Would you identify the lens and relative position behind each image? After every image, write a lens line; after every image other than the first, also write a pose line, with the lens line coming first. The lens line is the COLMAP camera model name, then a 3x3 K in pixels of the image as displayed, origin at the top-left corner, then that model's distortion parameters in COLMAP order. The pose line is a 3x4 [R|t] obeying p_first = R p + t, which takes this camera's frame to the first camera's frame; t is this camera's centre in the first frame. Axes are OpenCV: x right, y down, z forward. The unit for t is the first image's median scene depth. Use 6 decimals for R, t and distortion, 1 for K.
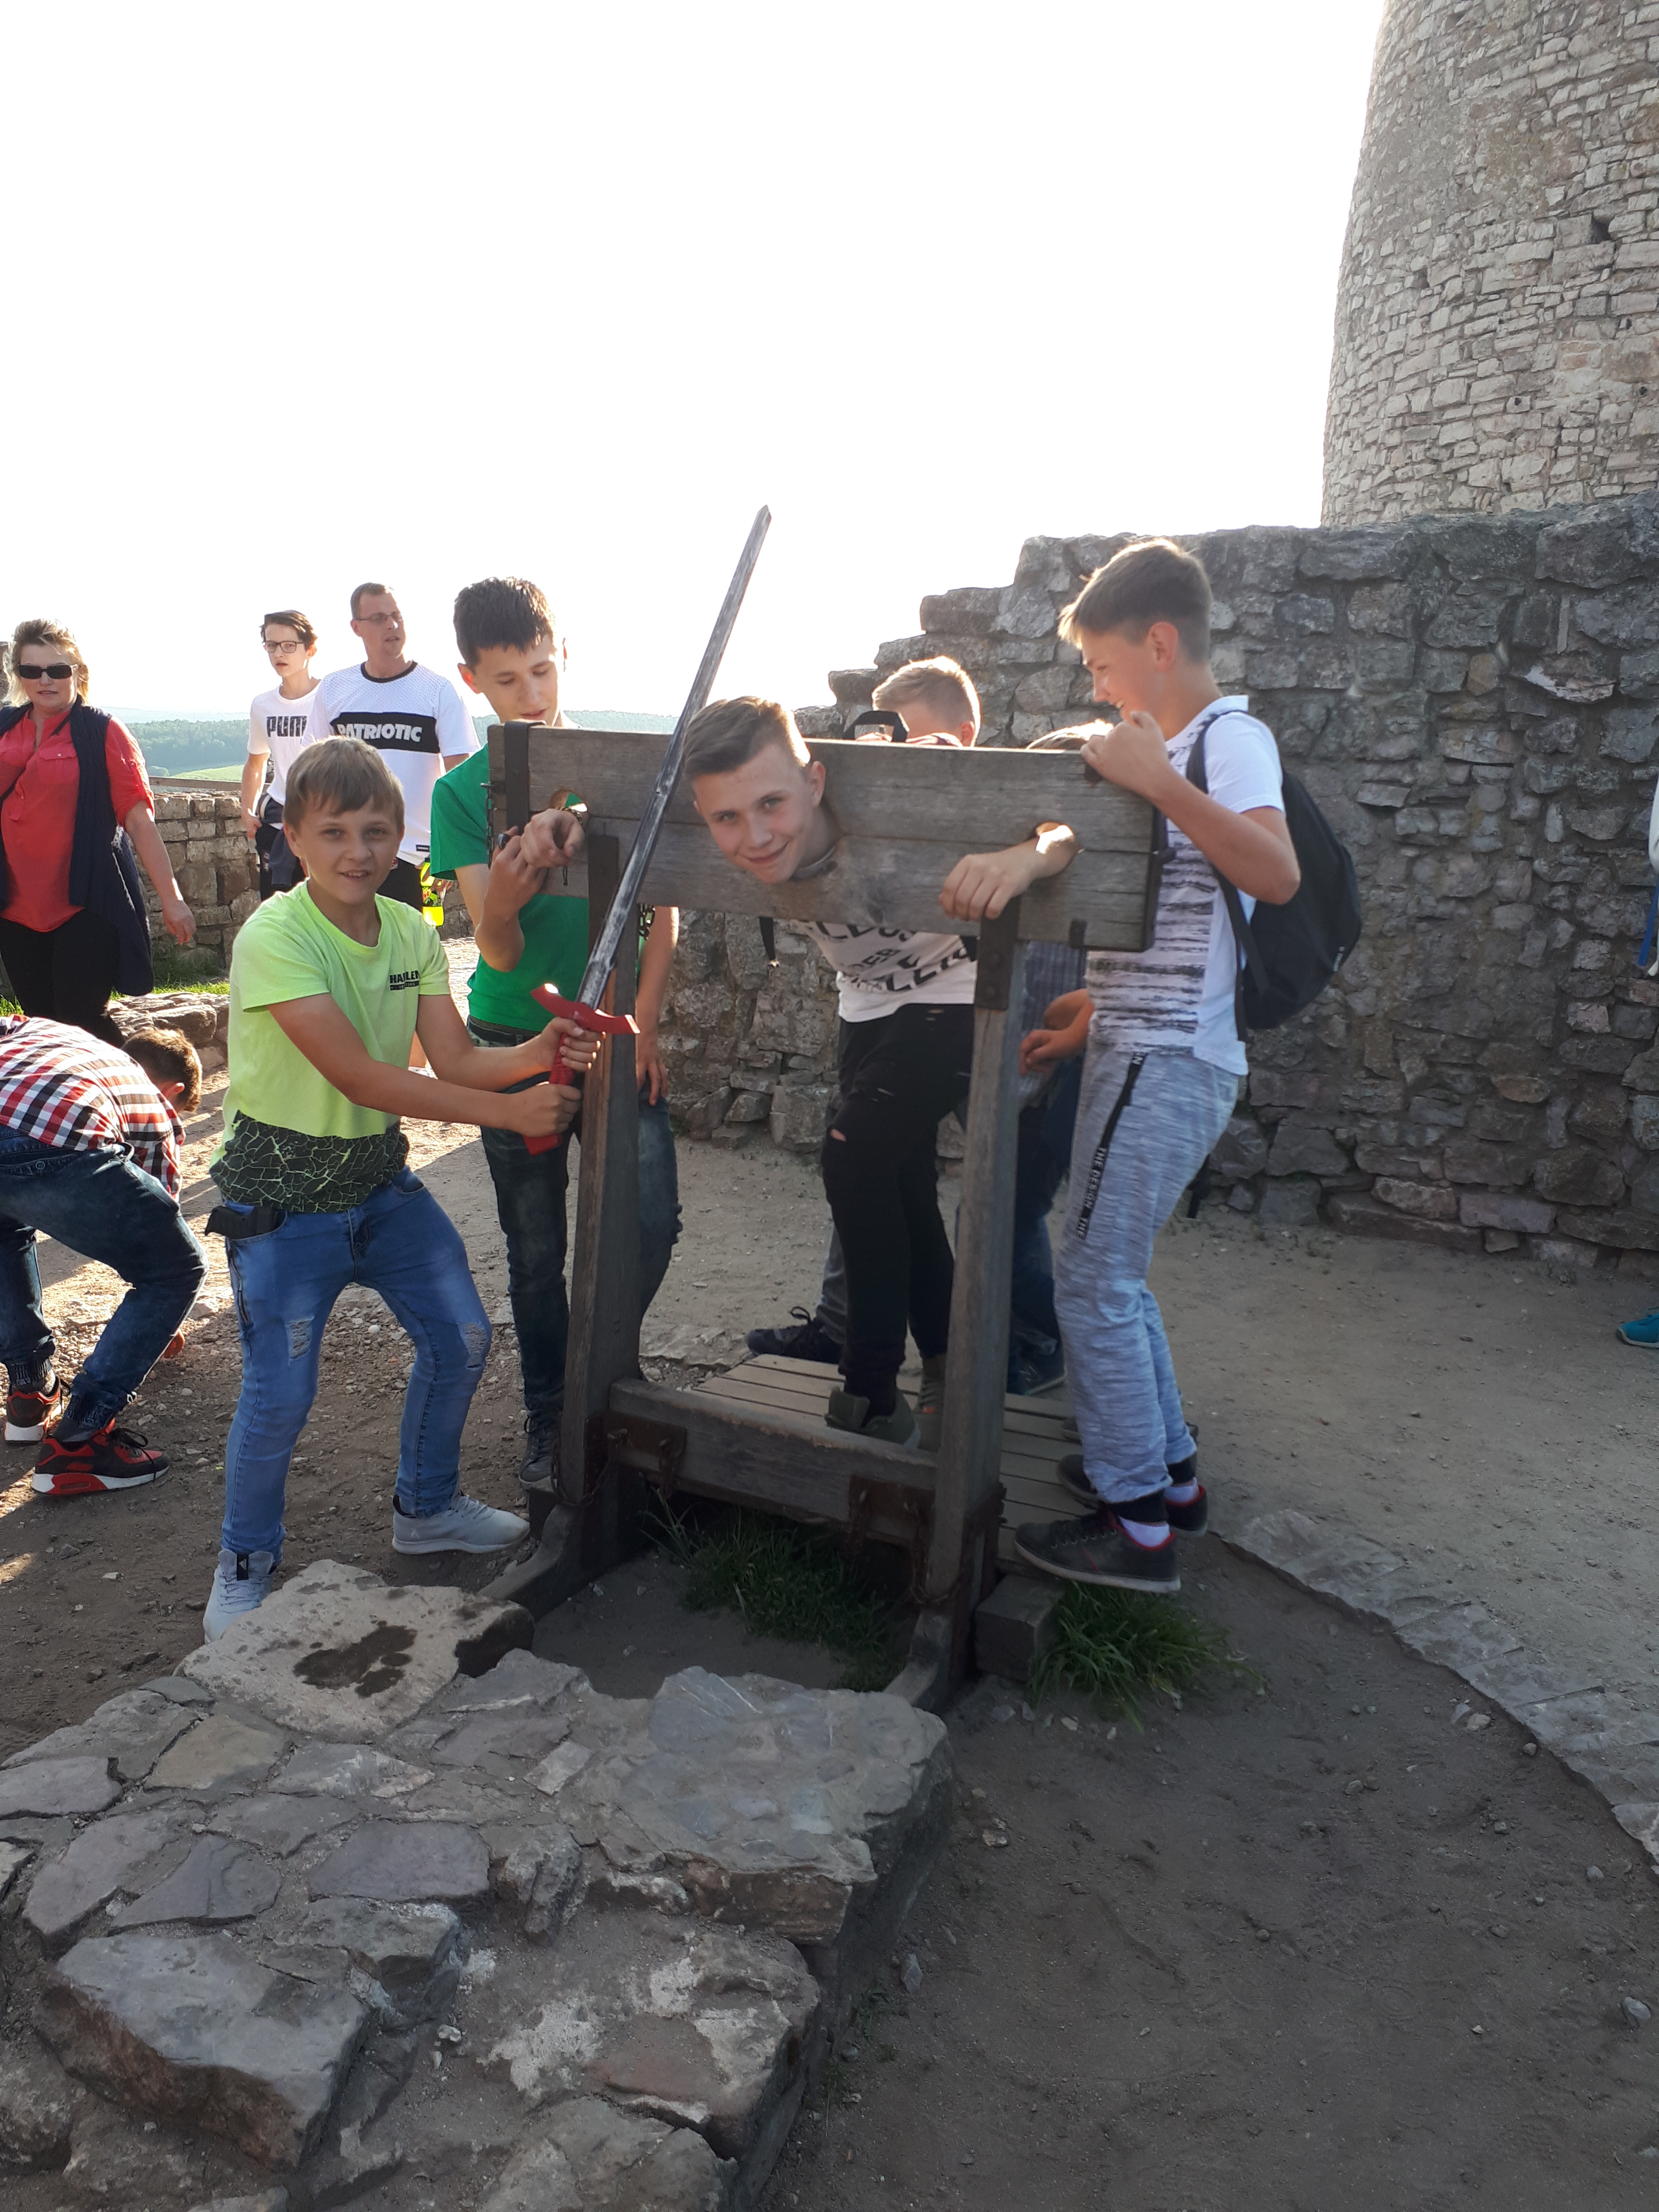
lens RADIAL K [[1745.3, 0, 829.5], [0, 1745.3, 1106.0], [0, 0, 1]] dist [0.011318, 0.007860]
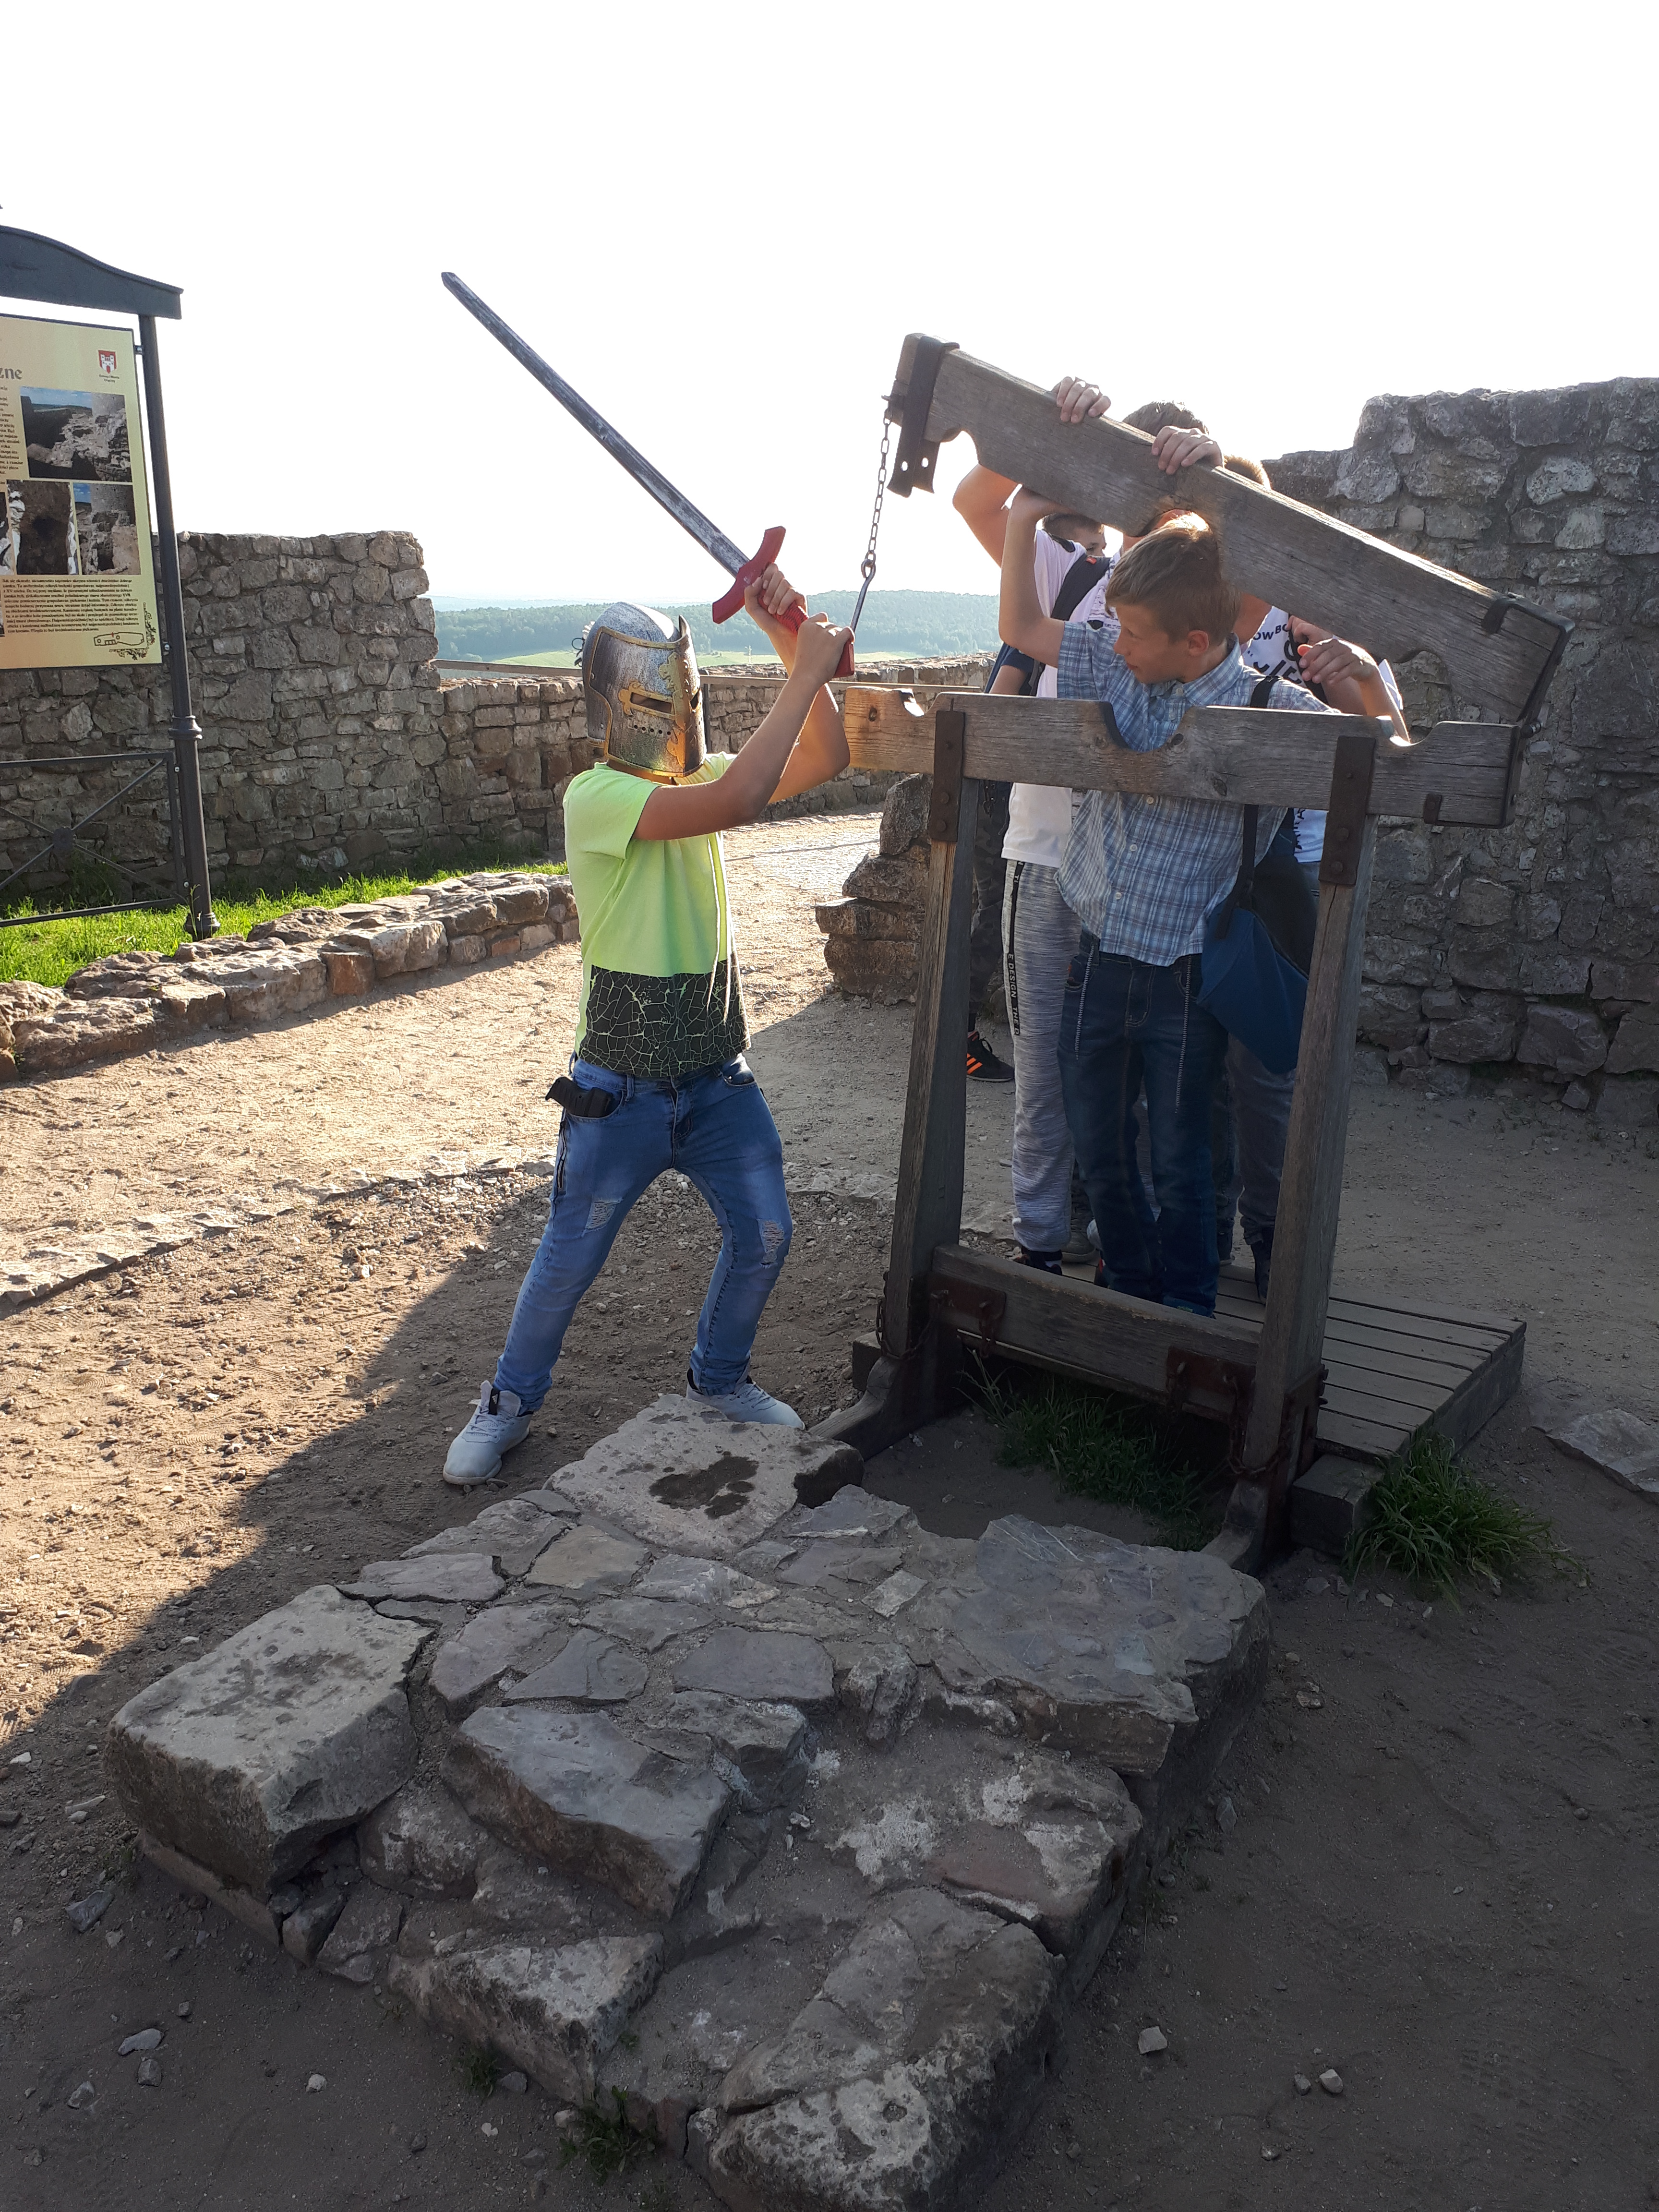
lens RADIAL K [[1750.8, 0, 829.5], [0, 1750.8, 1106.0], [0, 0, 1]] dist [0.076130, -0.117865]
pose [[0.987321, 0.031145, -0.155653, -0.034778], [-0.021363, 0.997713, 0.064122, 0.010542], [0.157294, -0.059984, 0.985728, -0.051379]]
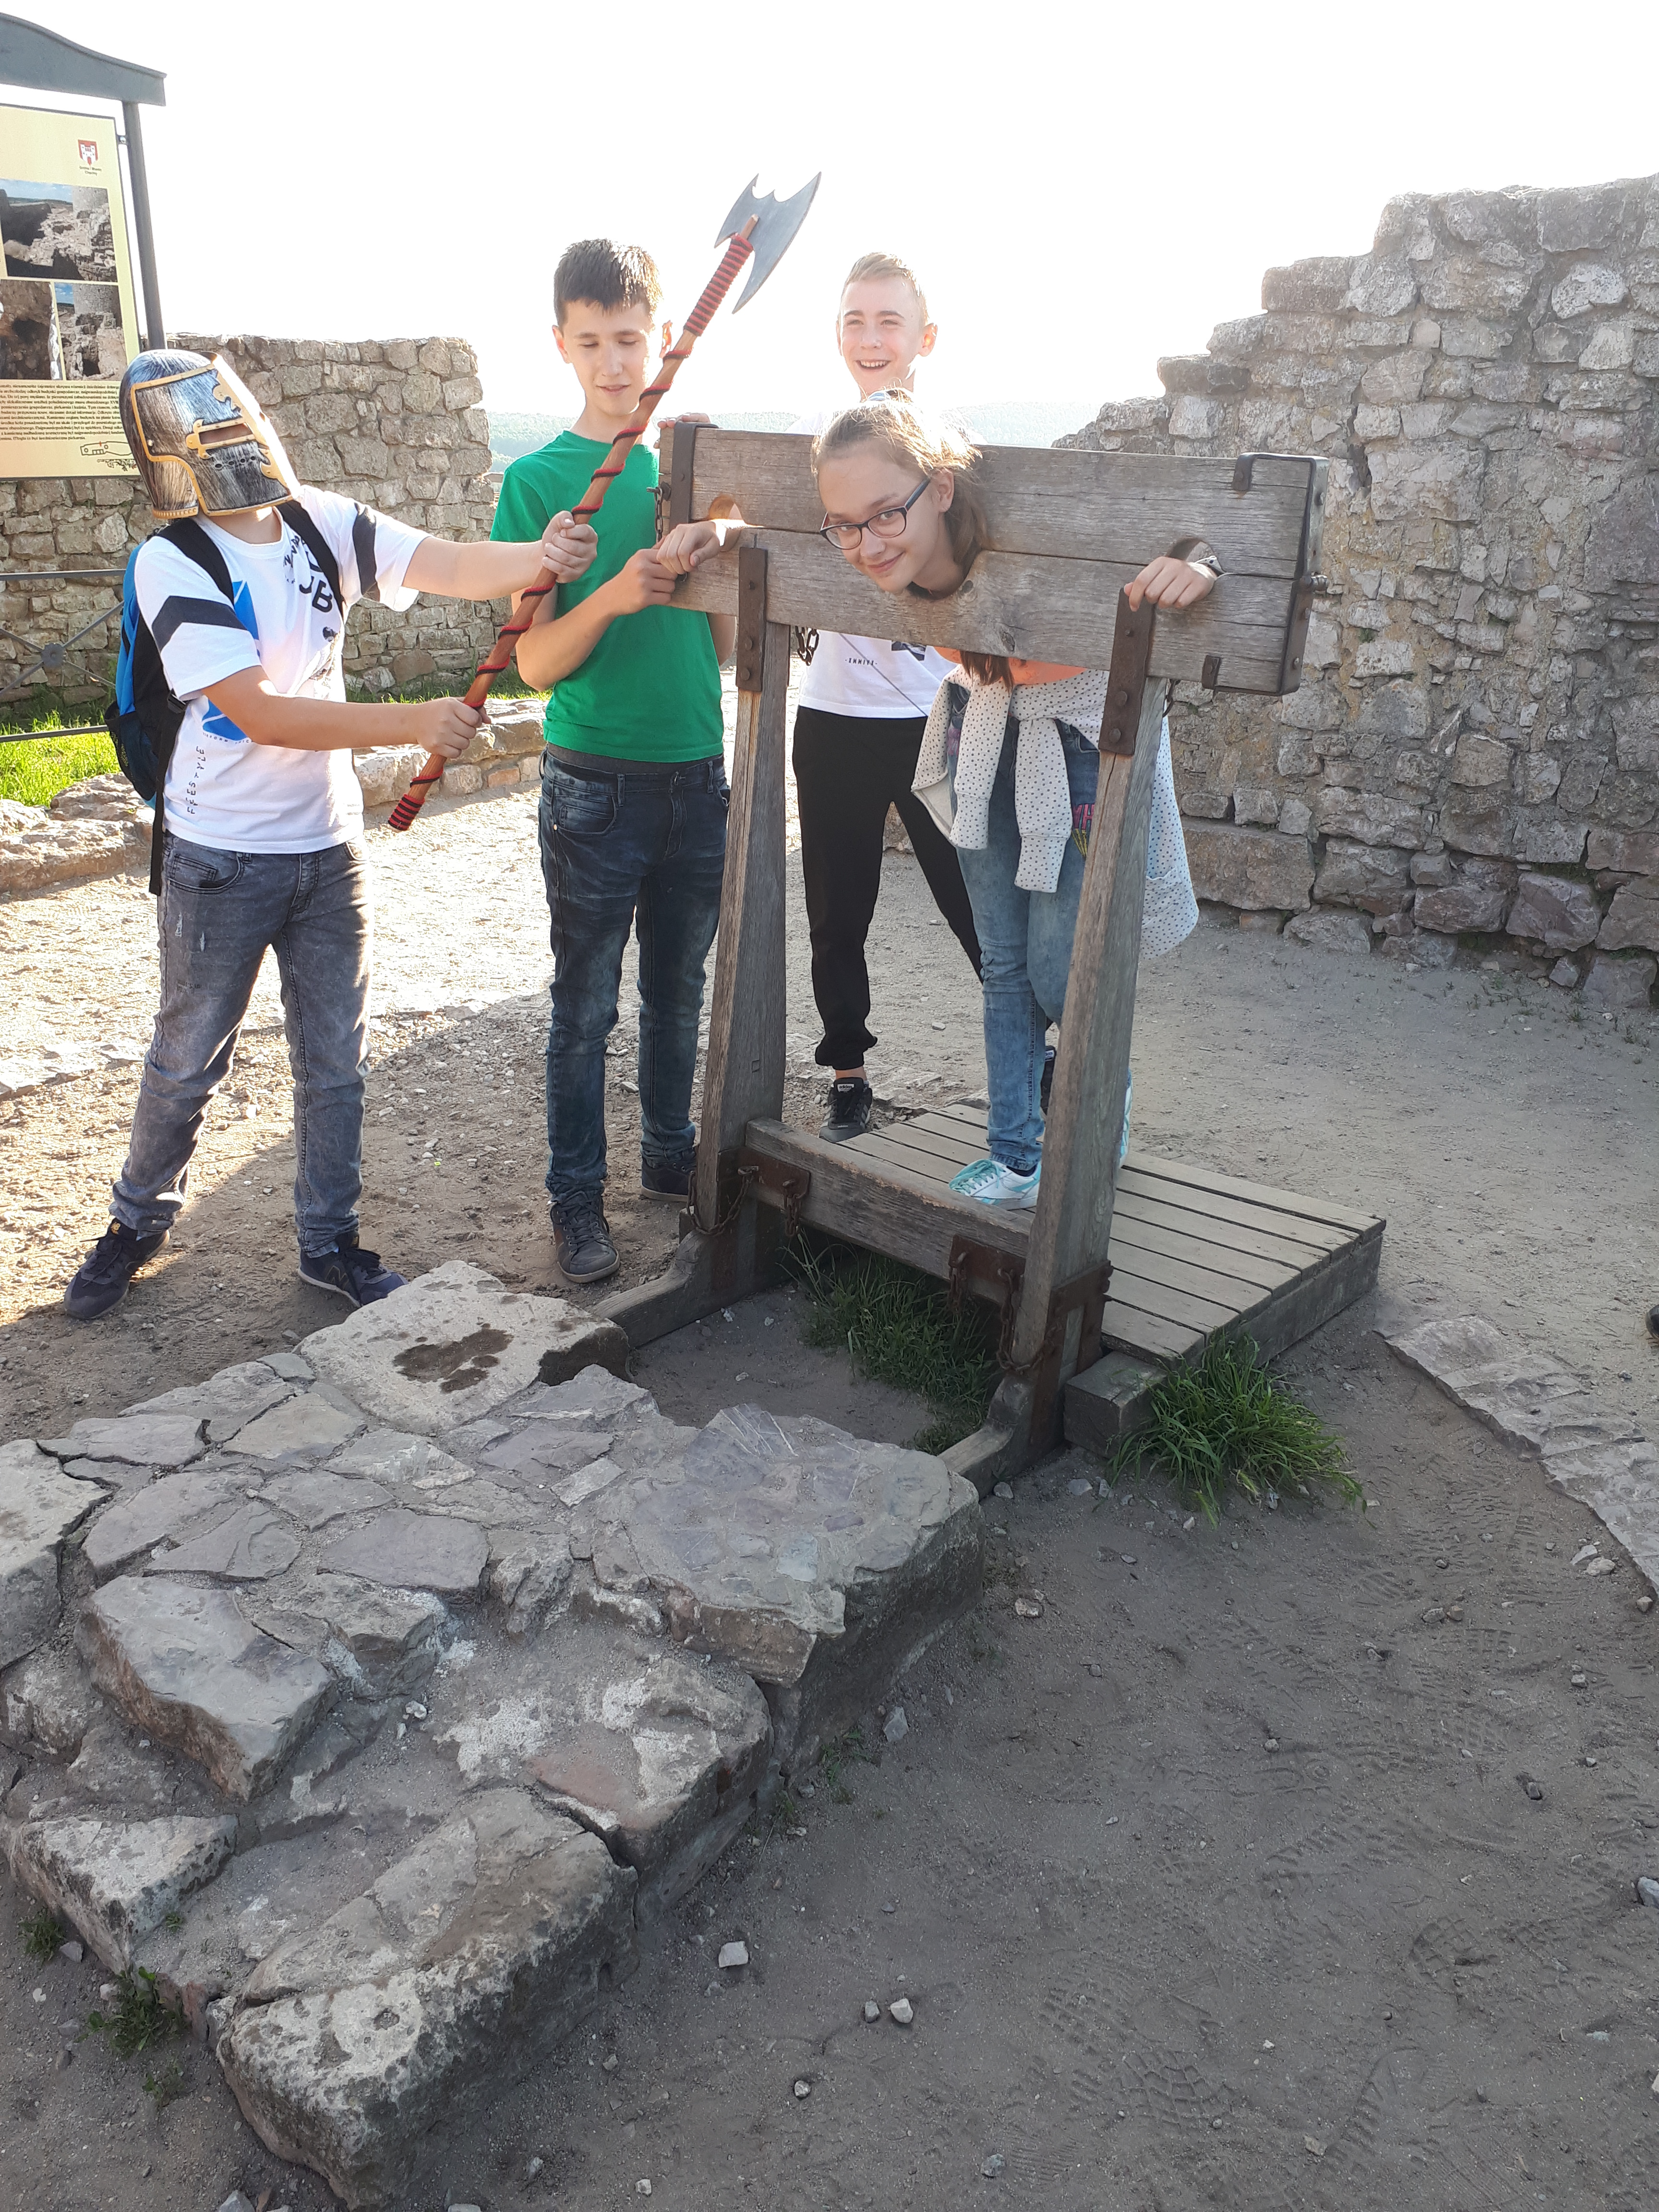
lens RADIAL K [[1742.6, 0, 899.1], [0, 1742.6, 1104.3], [0, 0, 1]] dist [0.056691, -0.090606]
pose [[0.970721, 0.086237, -0.224198, 0.239358], [-0.050038, 0.985456, 0.162399, -0.020993], [0.234942, -0.146426, 0.960917, 0.079854]]
